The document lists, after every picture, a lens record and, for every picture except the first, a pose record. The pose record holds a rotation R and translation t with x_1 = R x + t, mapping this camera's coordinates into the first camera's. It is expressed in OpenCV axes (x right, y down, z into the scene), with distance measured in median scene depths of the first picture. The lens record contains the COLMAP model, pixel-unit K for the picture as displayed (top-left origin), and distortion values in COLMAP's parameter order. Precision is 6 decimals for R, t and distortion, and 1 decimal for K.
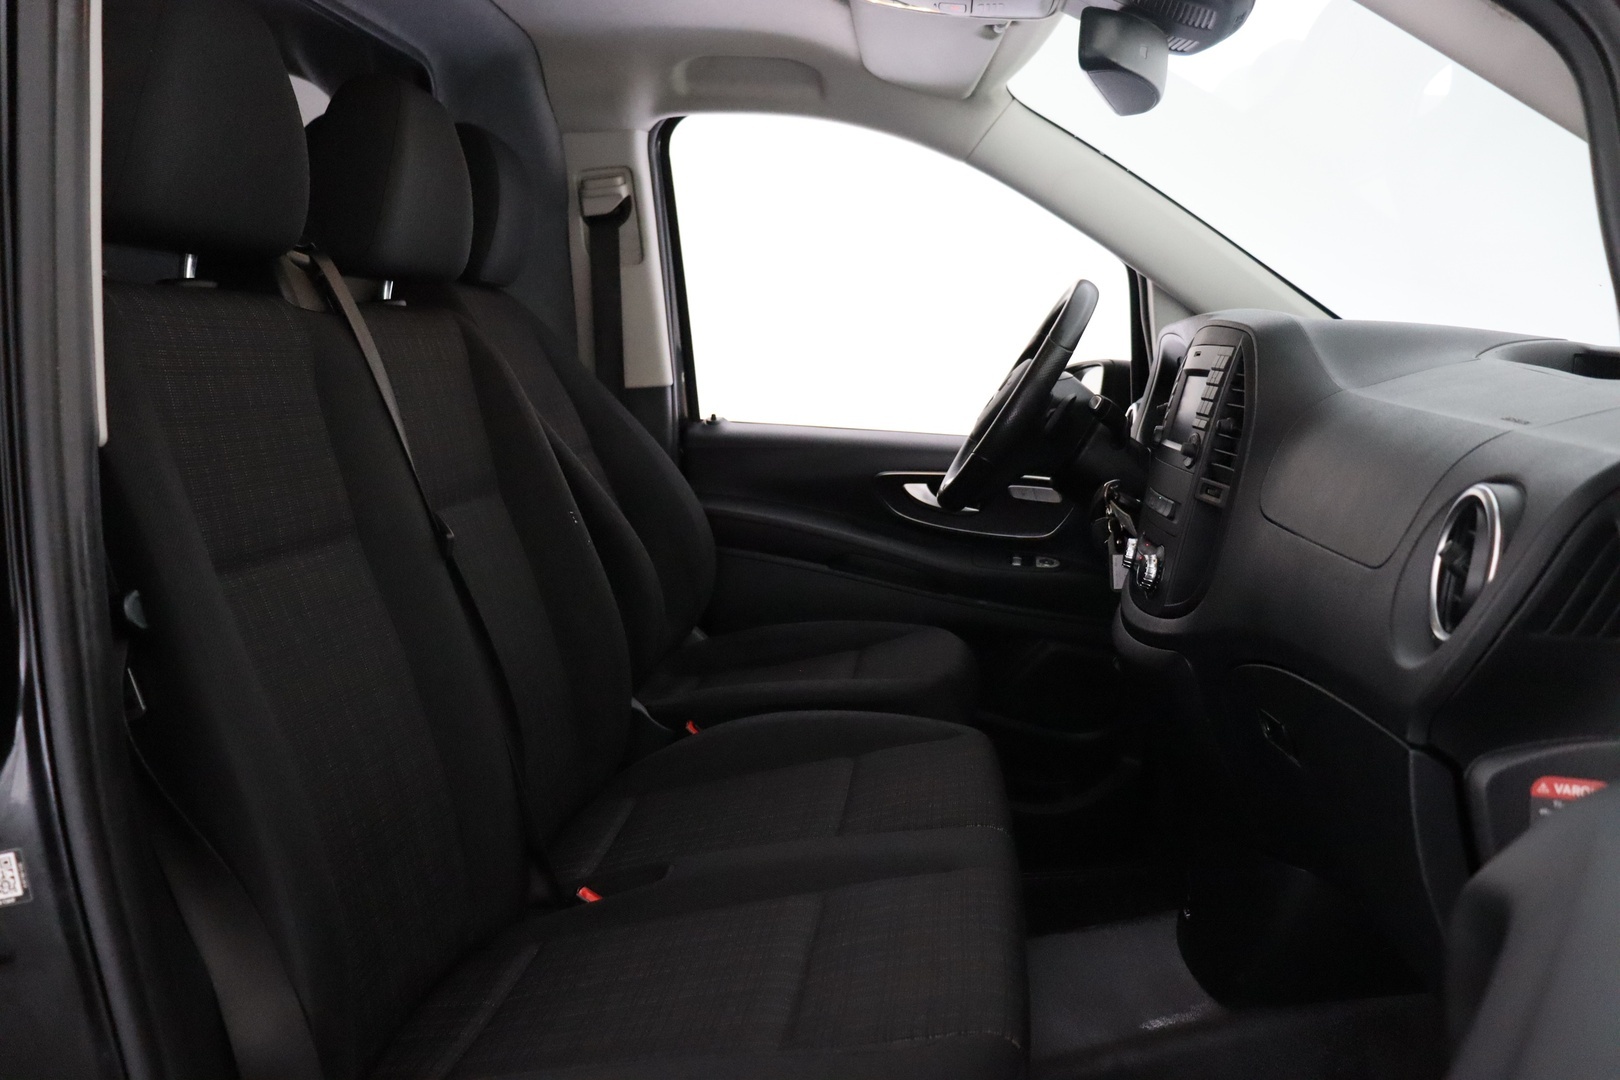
lens RADIAL K [[1304.6, 0, 810.0], [0, 1304.6, 540.0], [0, 0, 1]] dist [-0.142207, 0.007887]
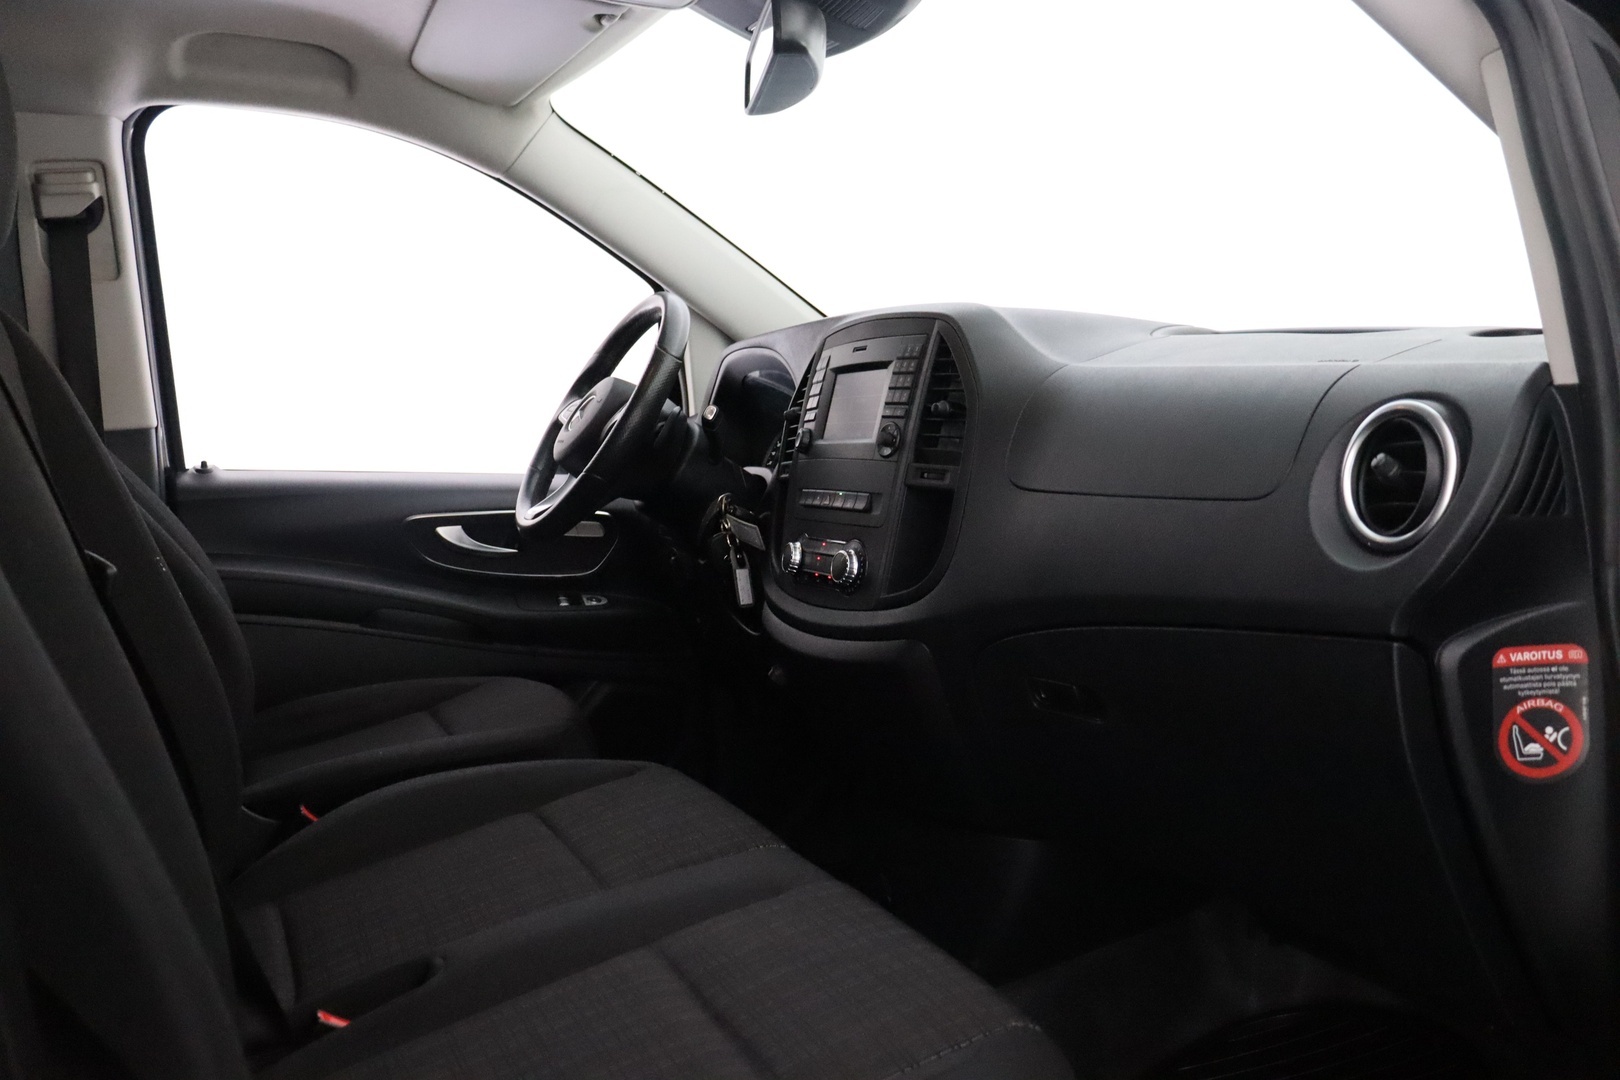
lens RADIAL K [[1305.5, 0, 810.0], [0, 1305.5, 540.0], [0, 0, 1]] dist [-0.152173, 0.099346]
pose [[0.859944, -0.064525, 0.506294, -0.170402], [0.095268, 0.994835, -0.035026, 0.023356], [-0.501419, 0.078354, 0.861649, 0.101911]]
